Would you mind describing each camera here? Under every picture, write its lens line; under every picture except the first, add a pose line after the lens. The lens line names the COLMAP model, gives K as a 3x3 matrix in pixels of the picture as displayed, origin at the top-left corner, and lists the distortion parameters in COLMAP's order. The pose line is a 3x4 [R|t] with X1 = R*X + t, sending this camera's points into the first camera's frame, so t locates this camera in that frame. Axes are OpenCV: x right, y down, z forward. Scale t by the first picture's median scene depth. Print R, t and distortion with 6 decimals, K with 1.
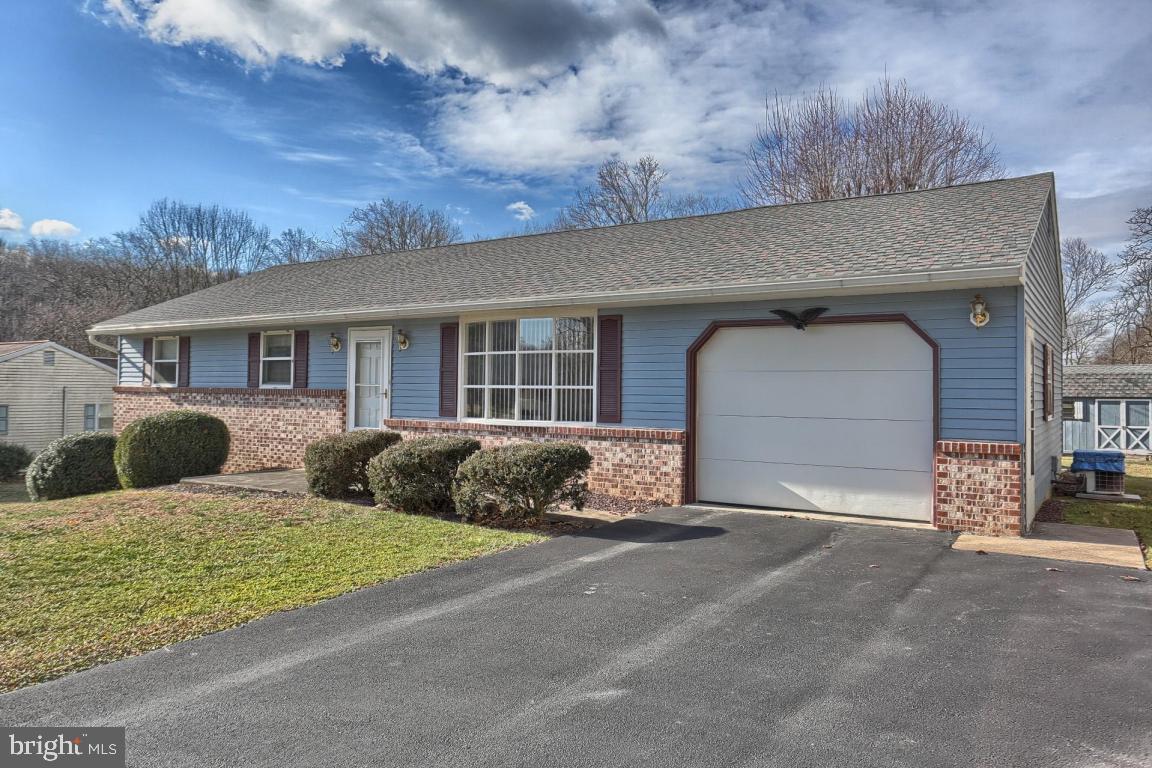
lens RADIAL K [[809.5, 0, 639.7], [0, 809.5, 353.0], [0, 0, 1]] dist [-0.043852, 0.041514]
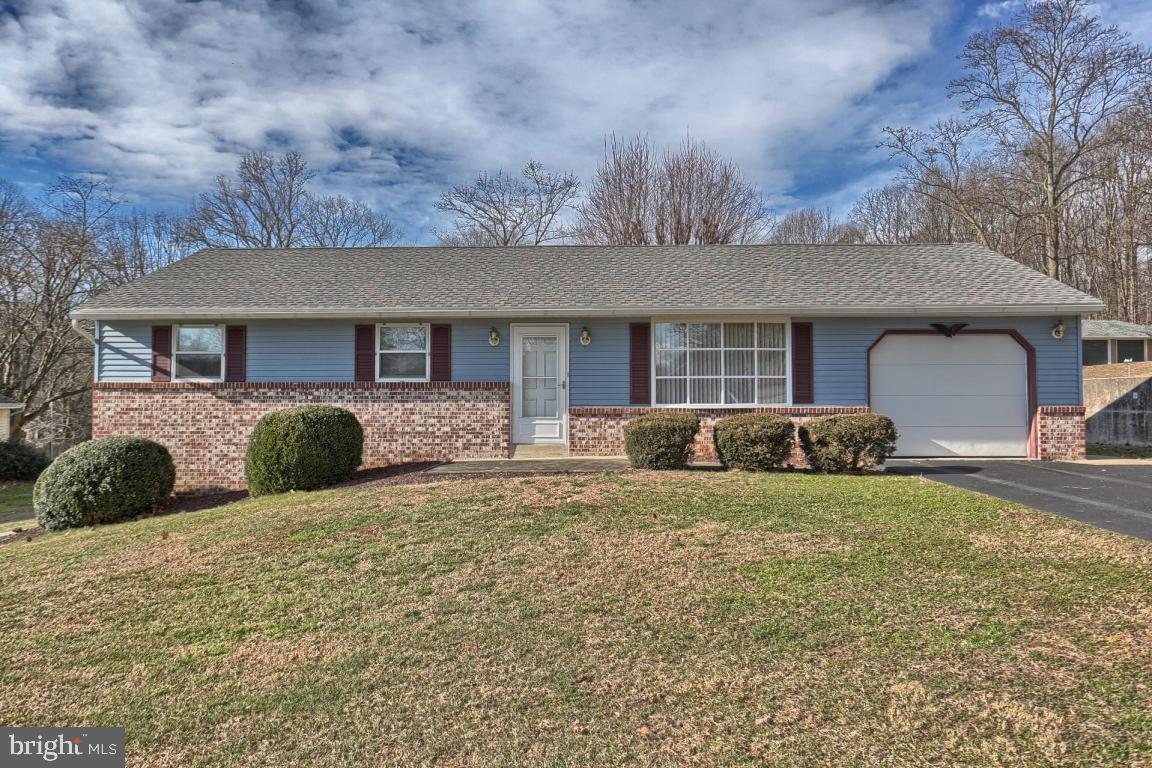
lens RADIAL K [[809.5, 0, 639.7], [0, 809.5, 353.0], [0, 0, 1]] dist [-0.043852, 0.041514]
pose [[0.852635, 0.007055, 0.522460, -0.748165], [-0.012493, 0.999898, 0.006887, -0.001709], [-0.522358, -0.012399, 0.852636, 0.009401]]
